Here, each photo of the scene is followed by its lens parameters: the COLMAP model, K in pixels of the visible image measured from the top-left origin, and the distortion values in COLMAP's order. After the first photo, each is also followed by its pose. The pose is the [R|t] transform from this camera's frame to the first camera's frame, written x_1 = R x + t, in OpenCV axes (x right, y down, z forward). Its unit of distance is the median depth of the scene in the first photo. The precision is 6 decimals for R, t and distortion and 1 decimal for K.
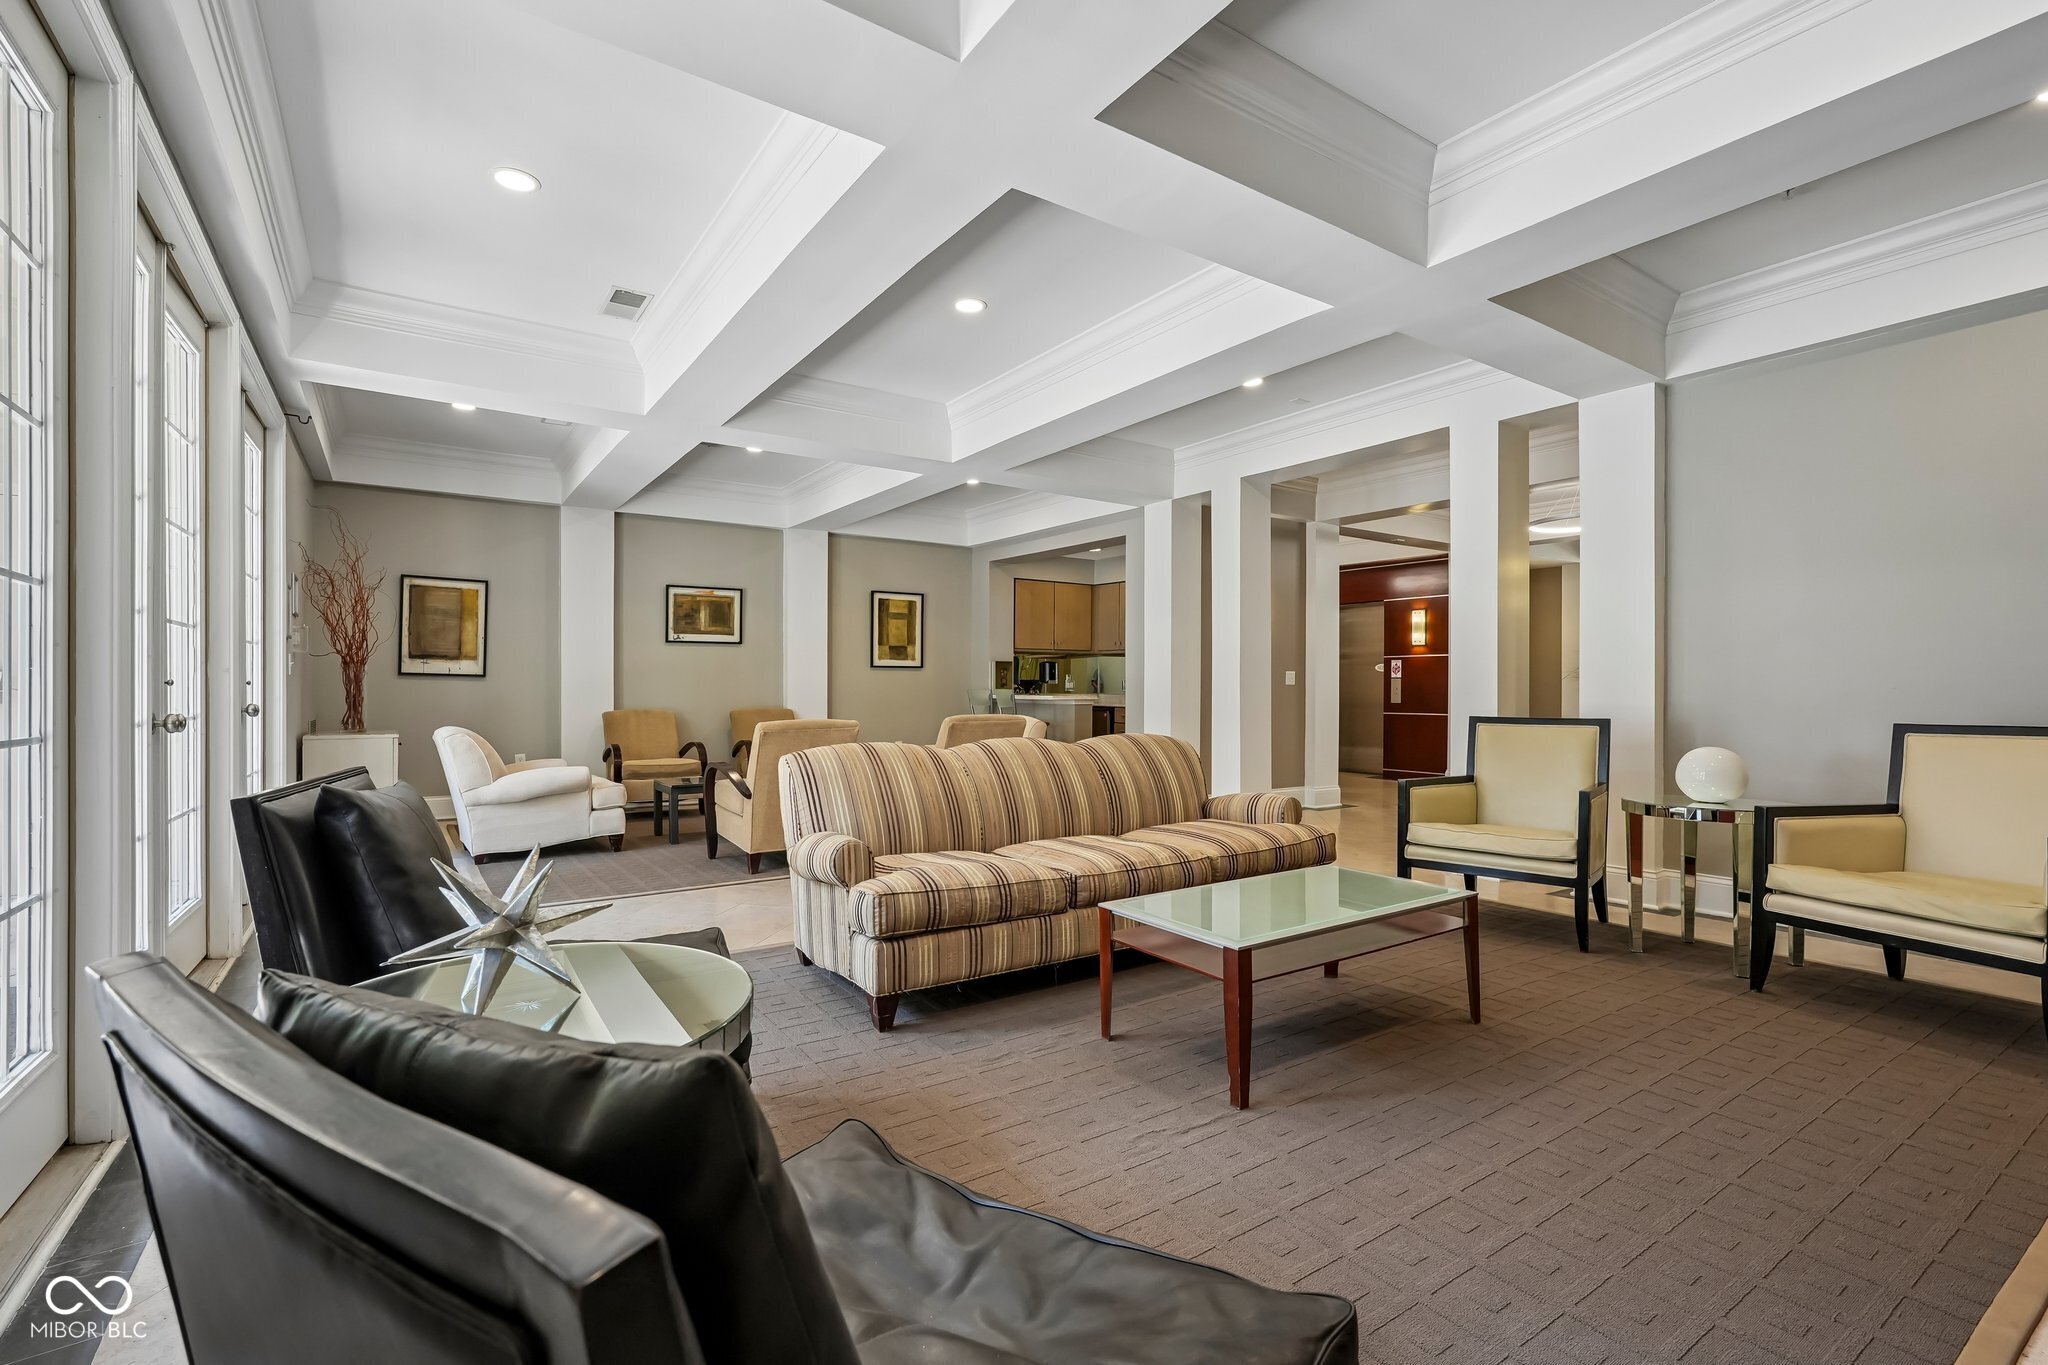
lens RADIAL K [[932.7, 0, 1018.9], [0, 932.7, 690.9], [0, 0, 1]] dist [-0.001624, 0.000447]
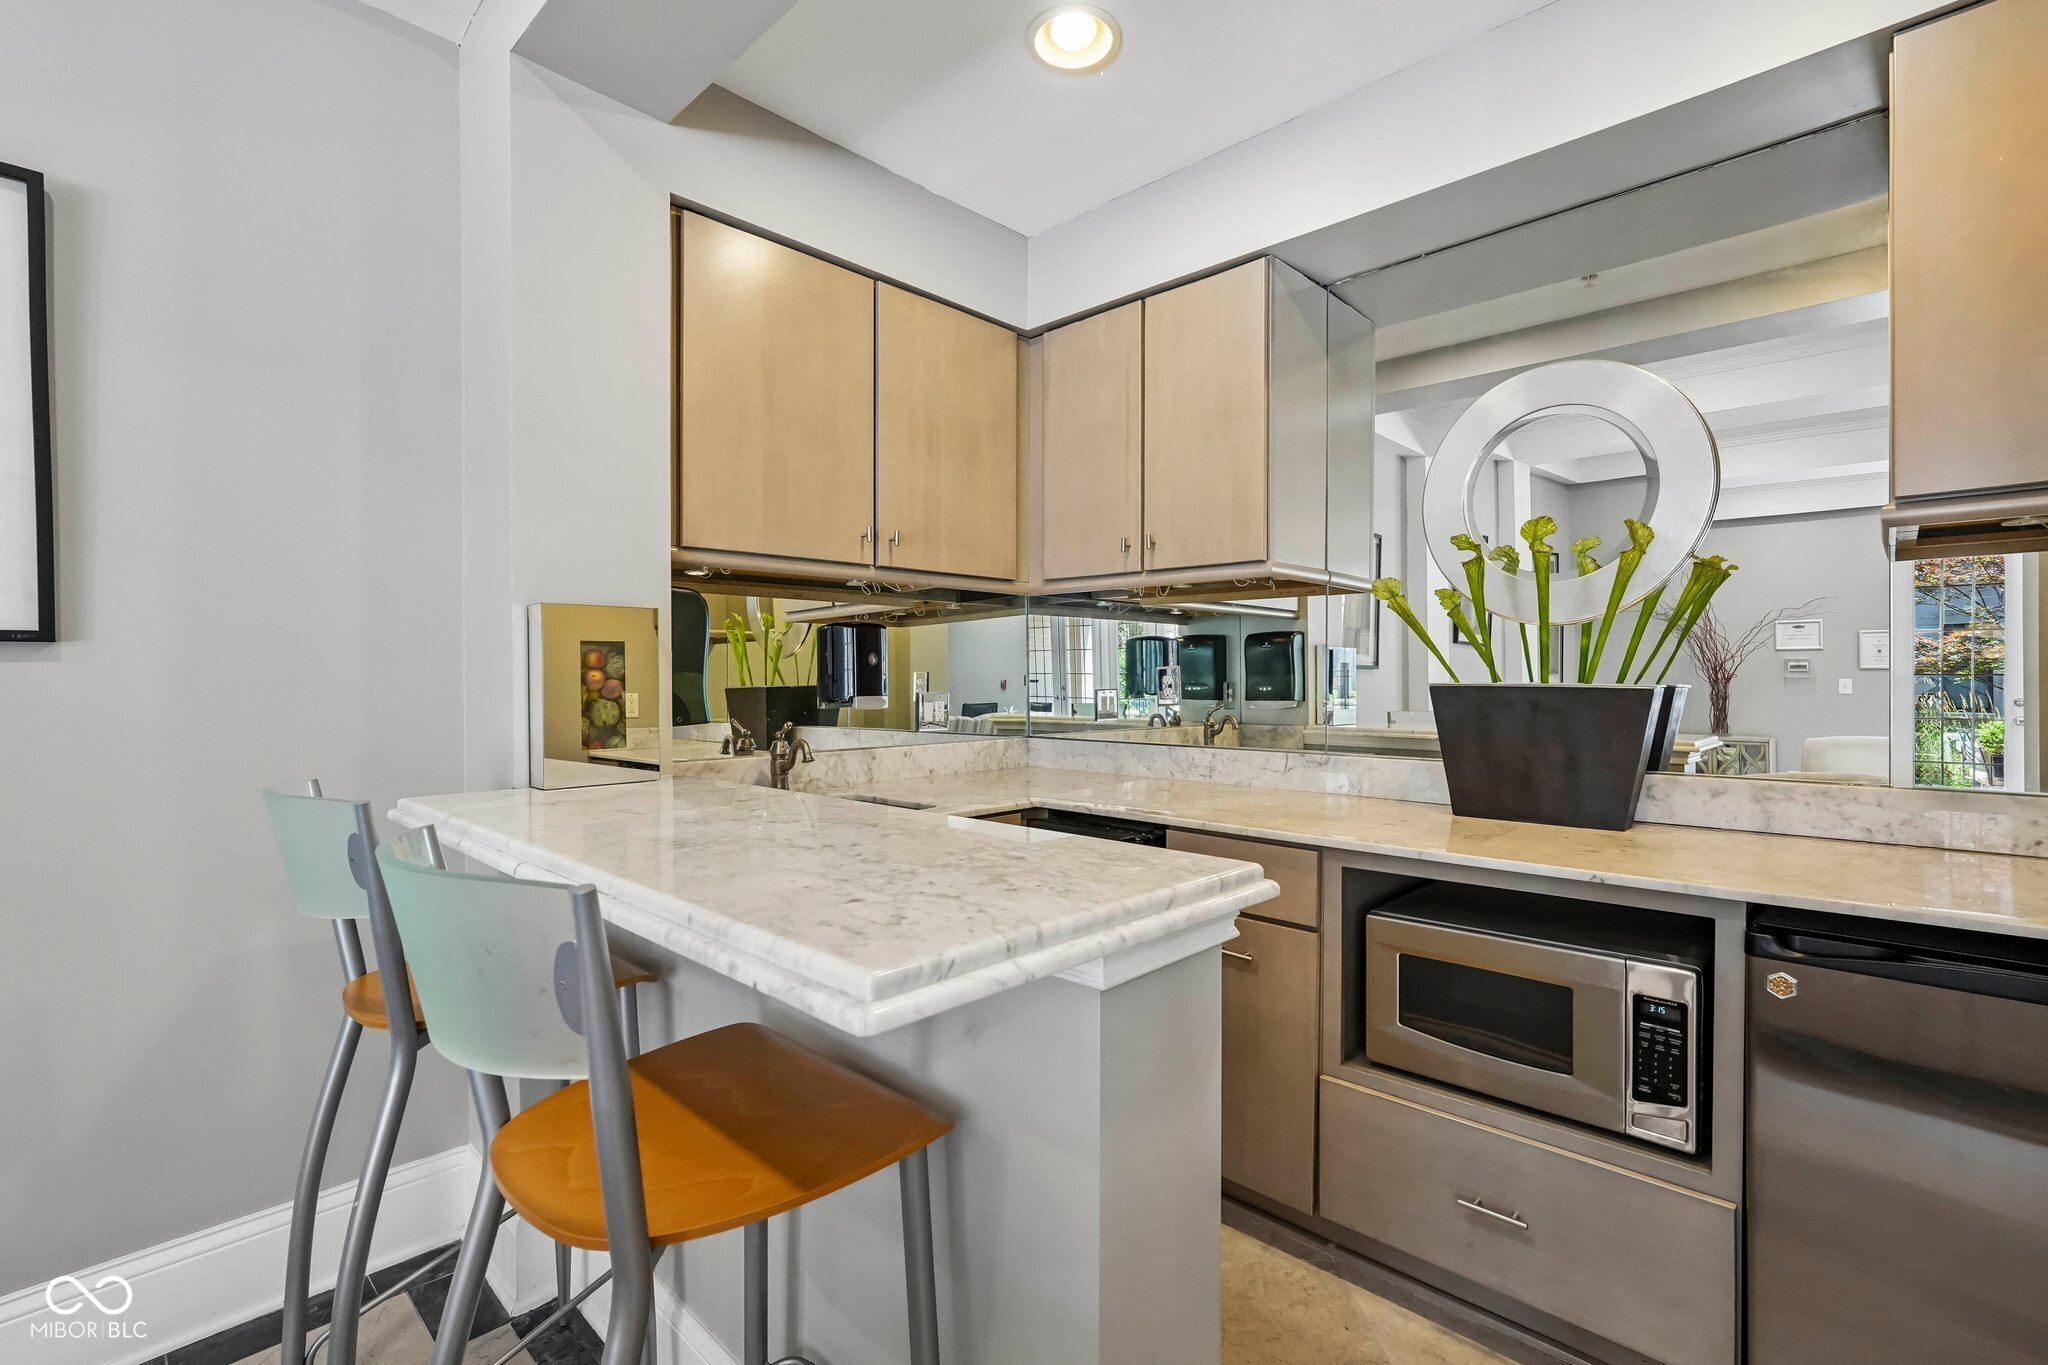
lens RADIAL K [[920.8, 0, 1029.5], [0, 920.8, 686.0], [0, 0, 1]] dist [-0.007756, 0.000033]
pose [[0.978284, -0.004615, 0.207219, 0.032994], [0.003654, 0.999981, 0.005020, -0.018279], [-0.207238, -0.004154, 0.978282, 0.919869]]
